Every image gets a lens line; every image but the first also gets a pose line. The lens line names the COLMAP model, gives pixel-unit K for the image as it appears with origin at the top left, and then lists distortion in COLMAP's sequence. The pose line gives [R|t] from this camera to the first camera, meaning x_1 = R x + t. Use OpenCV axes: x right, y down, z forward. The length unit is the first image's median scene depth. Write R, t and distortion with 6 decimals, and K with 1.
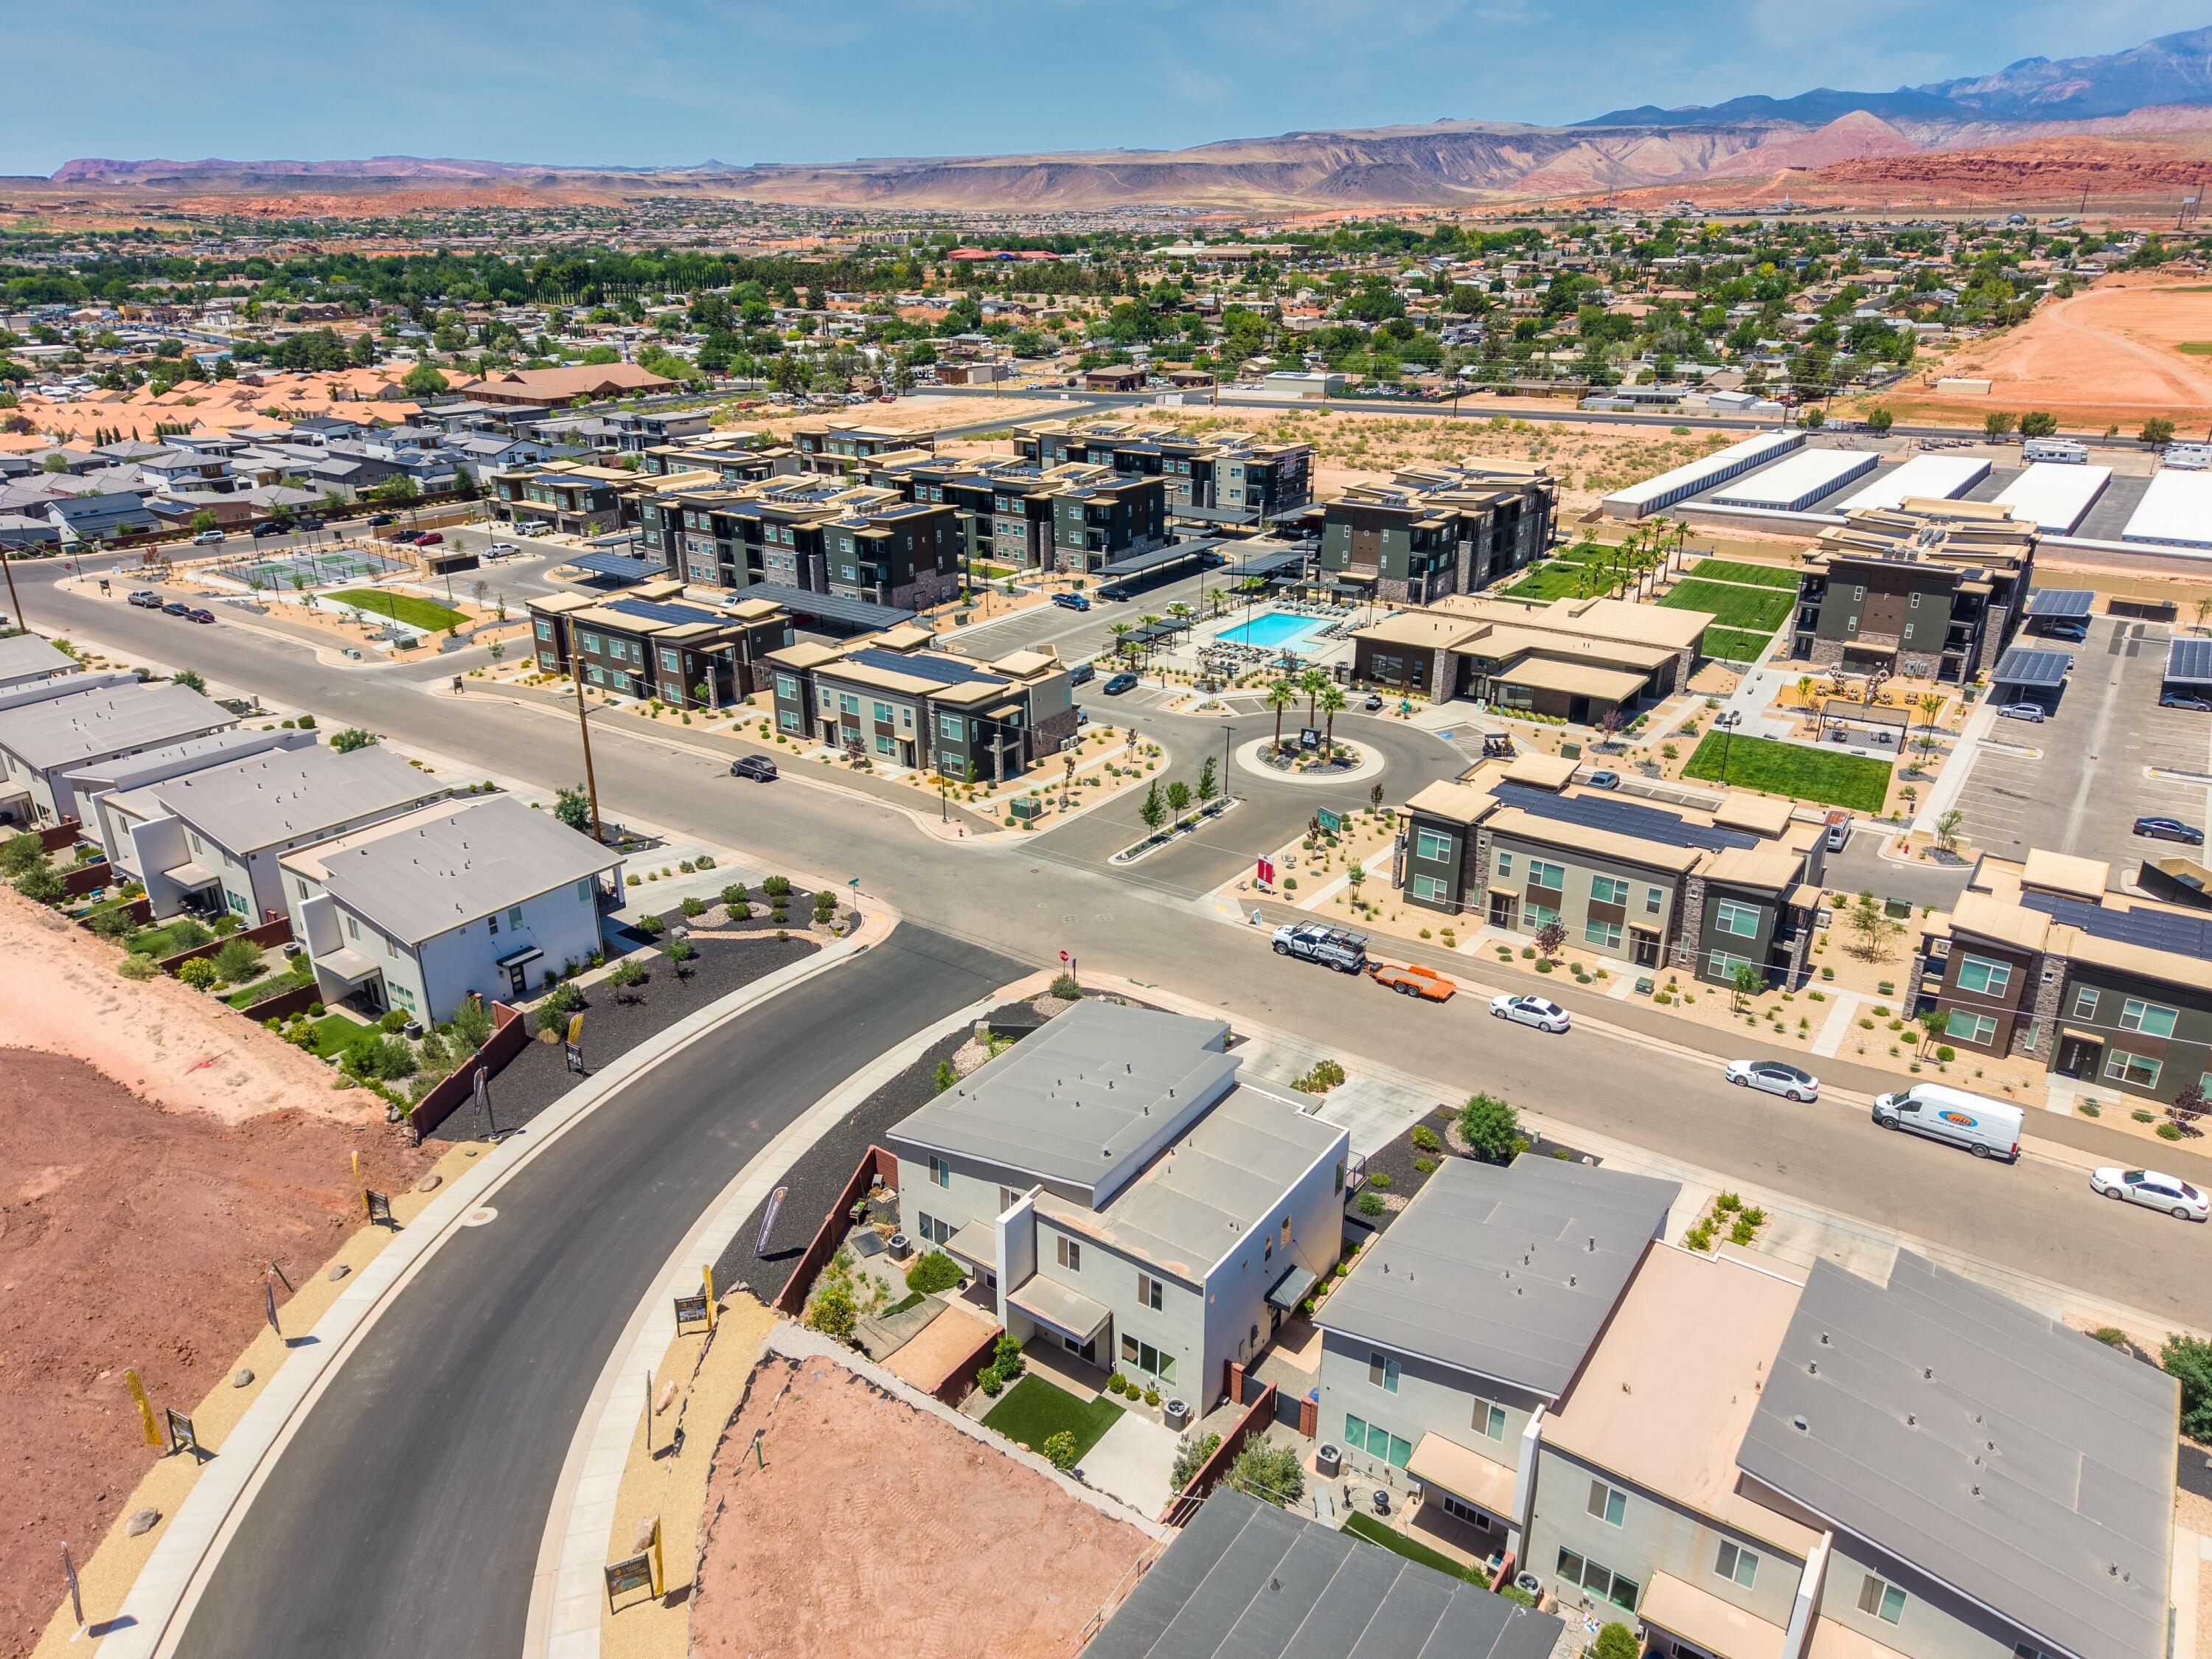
lens RADIAL K [[1474.4, 0, 1105.9], [0, 1474.4, 831.9], [0, 0, 1]] dist [0.034782, -0.036801]
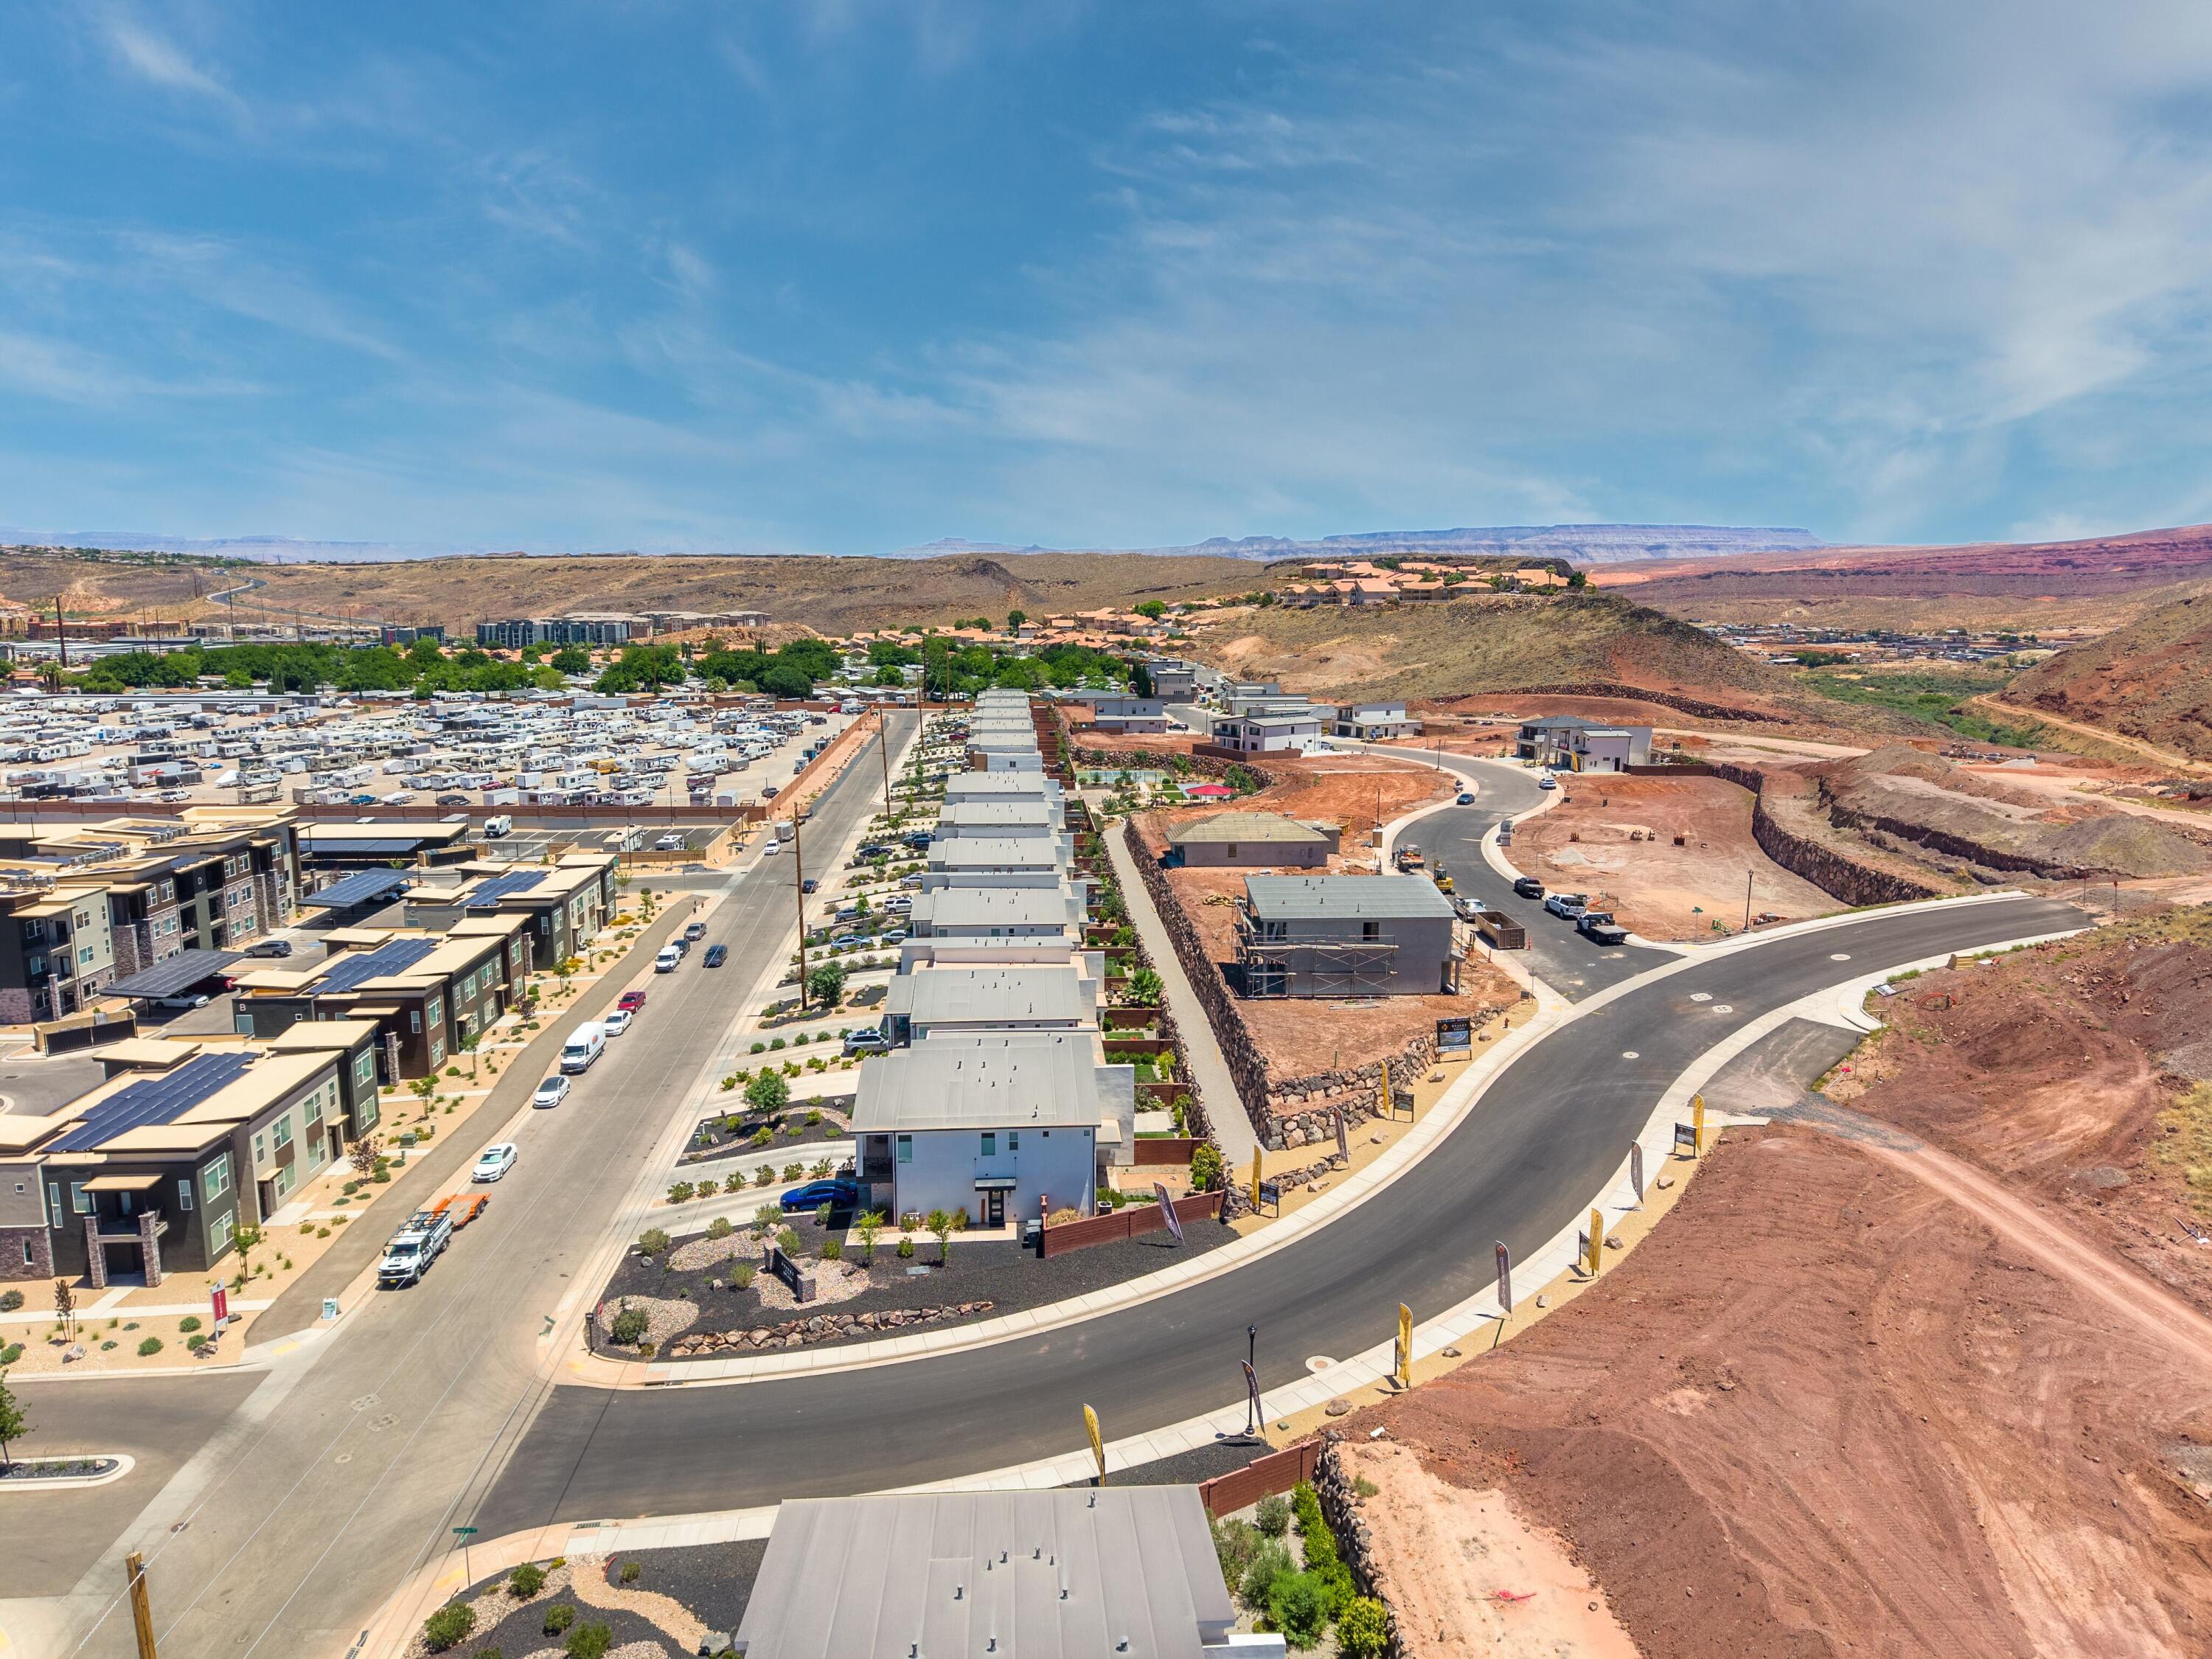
lens RADIAL K [[1474.4, 0, 1103.1], [0, 1474.4, 827.6], [0, 0, 1]] dist [0.034782, -0.036801]
pose [[-0.627330, -0.129723, 0.767873, -0.350109], [0.292765, 0.874412, 0.386901, -0.168136], [-0.721628, 0.467521, -0.510566, 0.476557]]
